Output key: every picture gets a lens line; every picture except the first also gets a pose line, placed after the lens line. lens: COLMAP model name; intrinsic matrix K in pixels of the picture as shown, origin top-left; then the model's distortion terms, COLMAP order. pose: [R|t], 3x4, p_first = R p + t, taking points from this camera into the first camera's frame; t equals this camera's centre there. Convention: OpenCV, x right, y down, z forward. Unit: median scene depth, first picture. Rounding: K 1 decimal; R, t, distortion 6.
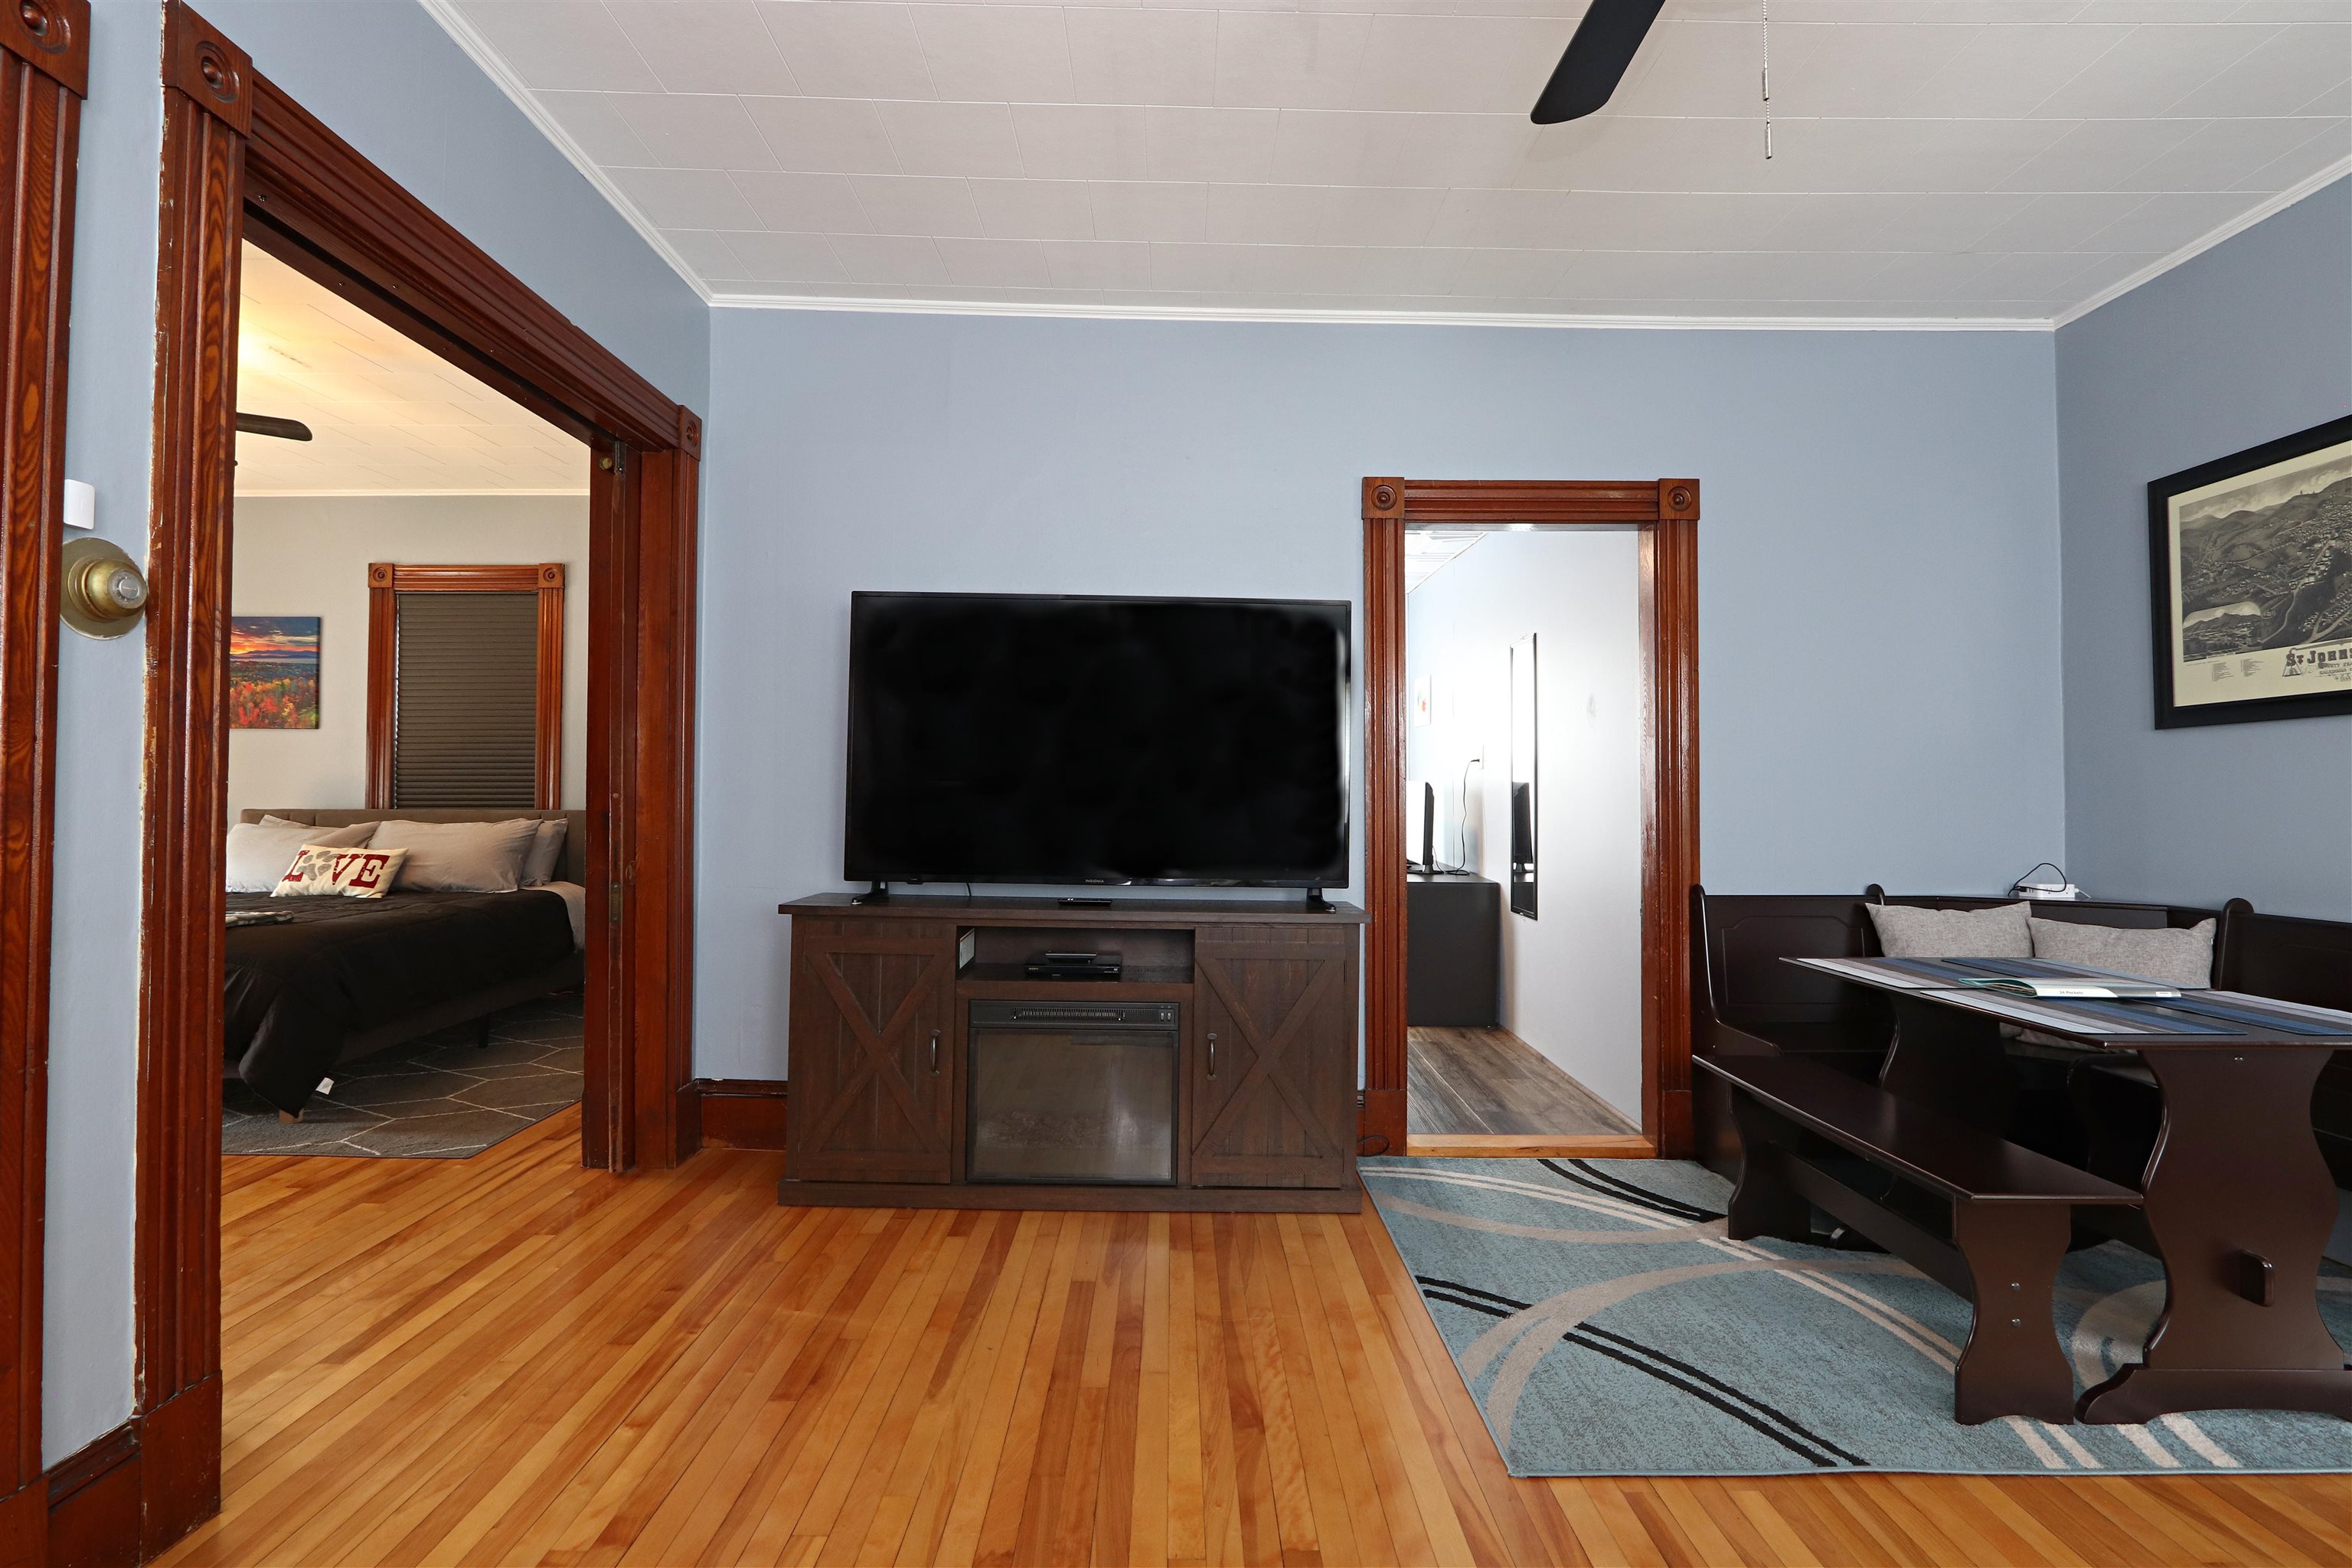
lens RADIAL K [[1086.7, 0, 1173.5], [0, 1086.7, 770.6], [0, 0, 1]] dist [-0.014908, 0.001011]
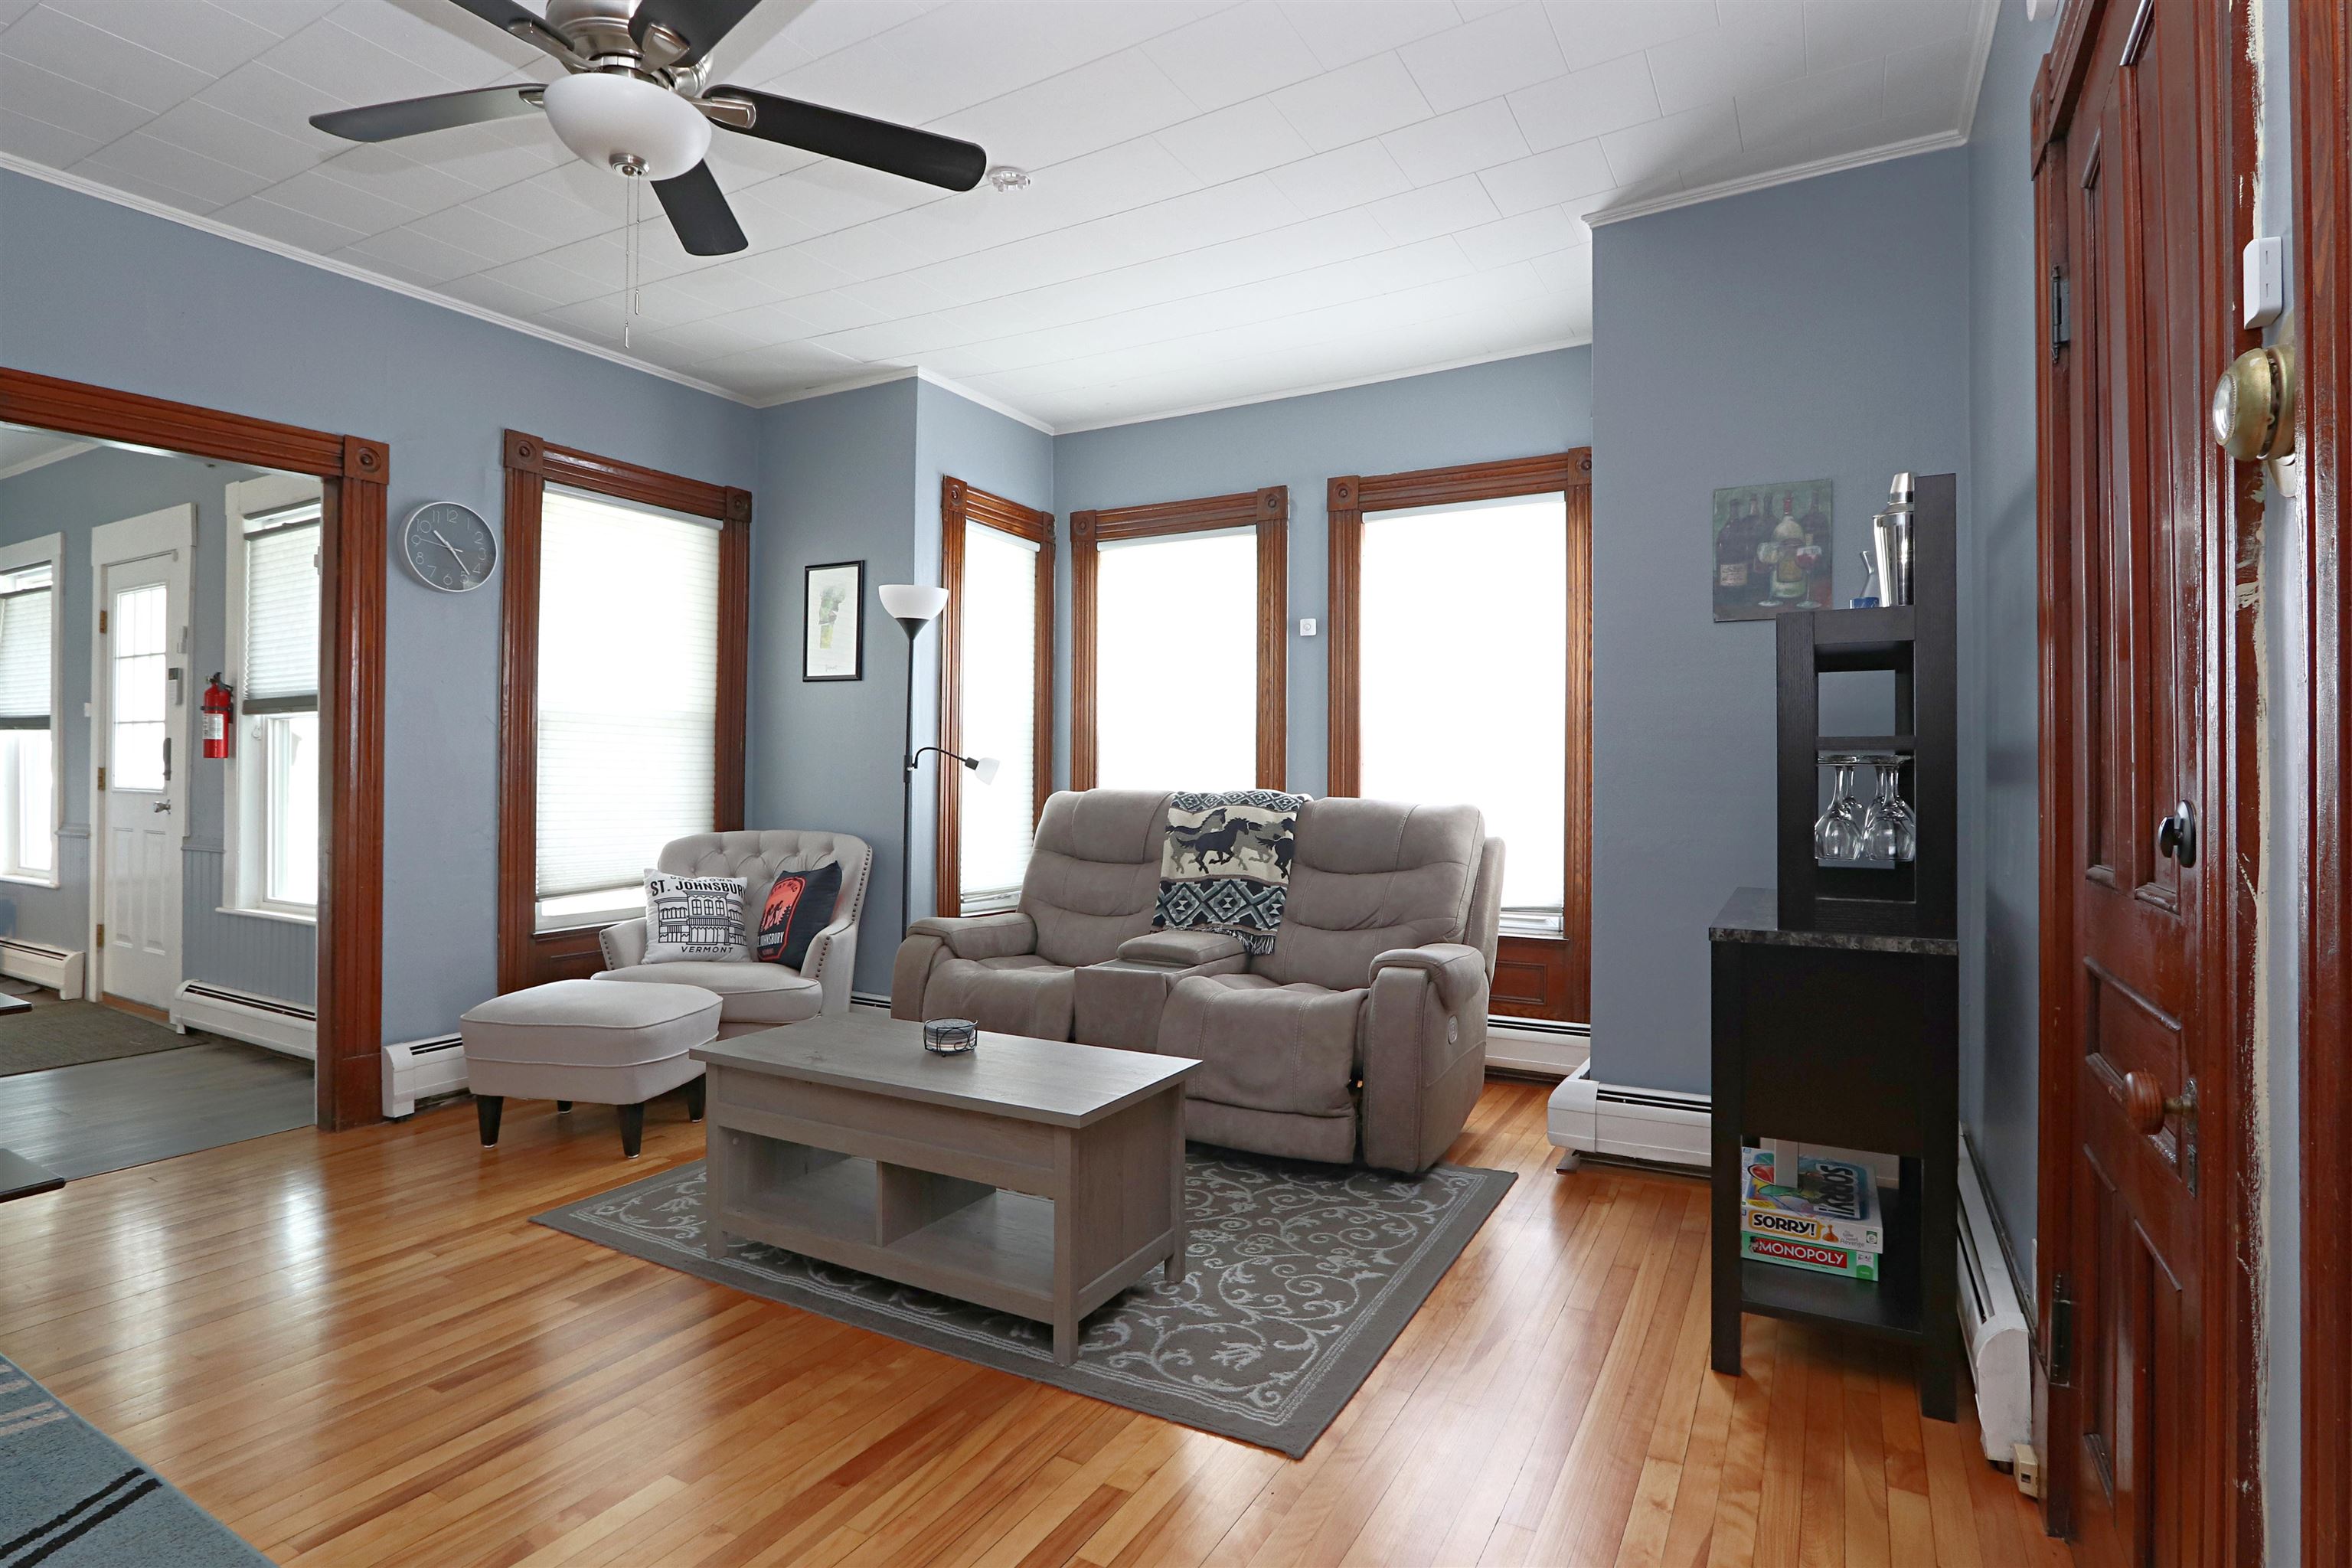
lens RADIAL K [[1170.7, 0, 1170.1], [0, 1170.7, 767.5], [0, 0, 1]] dist [-0.016859, 0.001432]
pose [[-0.866431, -0.003084, 0.499287, -0.356039], [-0.017738, 0.999540, -0.024608, 0.017476], [-0.498982, -0.030178, -0.866087, 0.782989]]
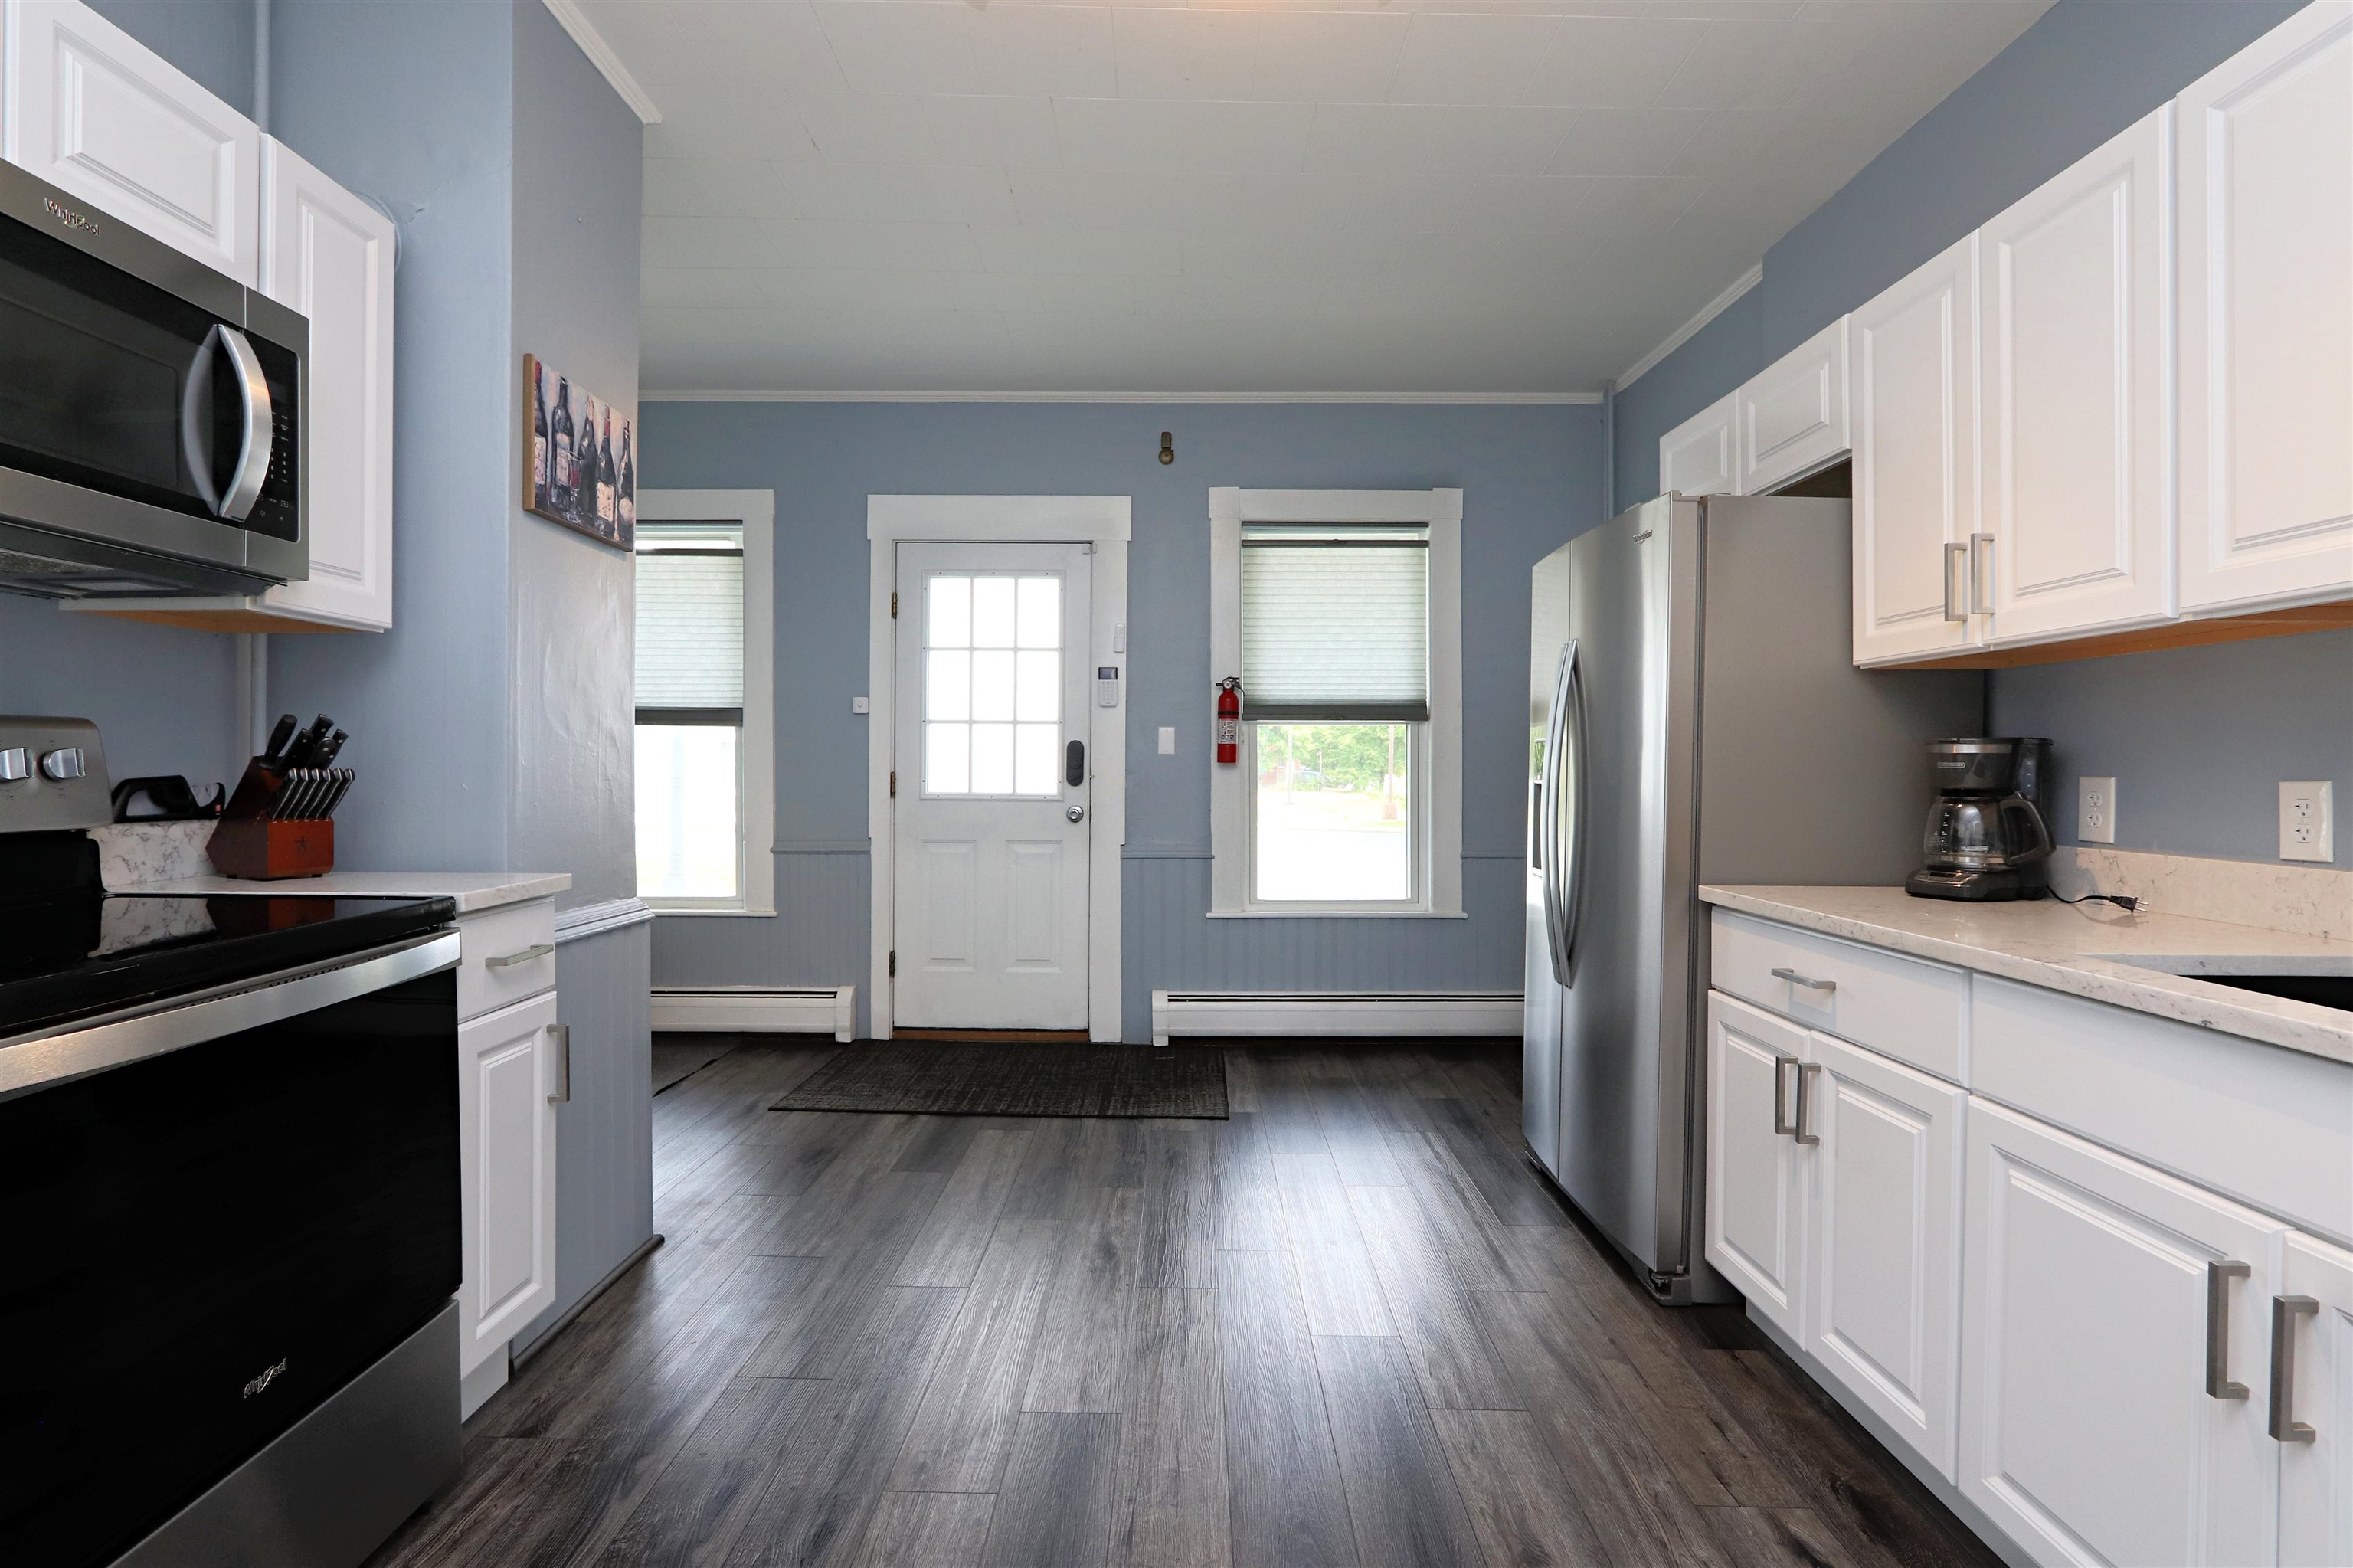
lens RADIAL K [[1107.0, 0, 1172.2], [0, 1107.0, 768.5], [0, 0, 1]] dist [-0.017950, 0.003877]
pose [[-0.999985, -0.004595, 0.003028, 1.397760], [-0.004659, 0.999759, -0.021474, 0.027060], [-0.002929, -0.021488, -0.999765, 1.478603]]
